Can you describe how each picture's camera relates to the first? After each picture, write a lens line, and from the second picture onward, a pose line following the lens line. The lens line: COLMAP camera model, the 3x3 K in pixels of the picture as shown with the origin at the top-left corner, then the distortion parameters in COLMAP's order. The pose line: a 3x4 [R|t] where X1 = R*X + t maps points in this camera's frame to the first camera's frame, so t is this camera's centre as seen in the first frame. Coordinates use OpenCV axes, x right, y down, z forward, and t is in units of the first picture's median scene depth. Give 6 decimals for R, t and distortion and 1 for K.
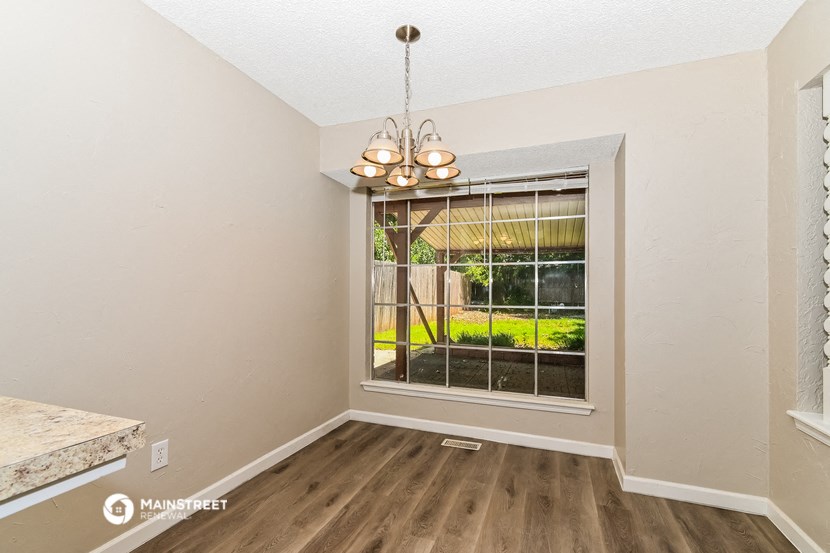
lens RADIAL K [[378.1, 0, 414.8], [0, 378.1, 291.3], [0, 0, 1]] dist [0.002724, -0.004094]
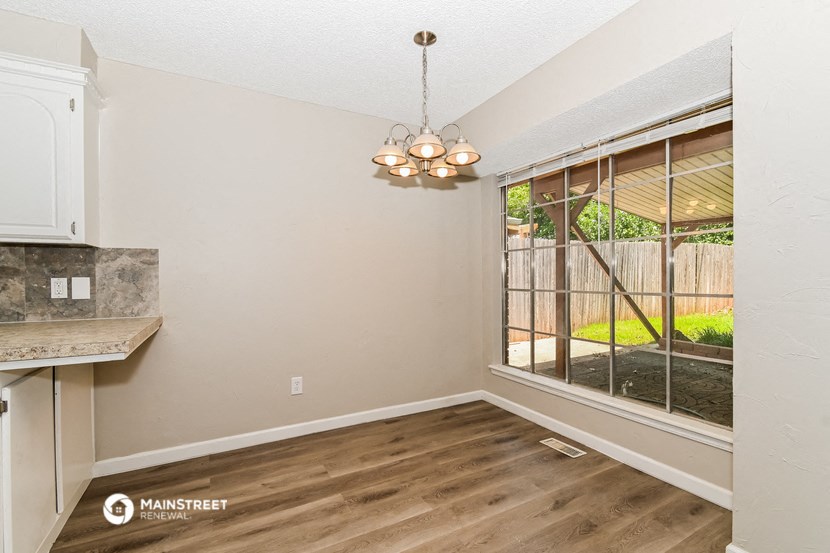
lens RADIAL K [[378.1, 0, 410.7], [0, 378.1, 285.0], [0, 0, 1]] dist [0.002724, -0.004094]
pose [[0.752608, -0.002111, -0.658466, 0.482841], [0.014068, 0.999818, 0.012873, 0.006767], [0.658319, -0.018952, 0.752500, 0.110466]]
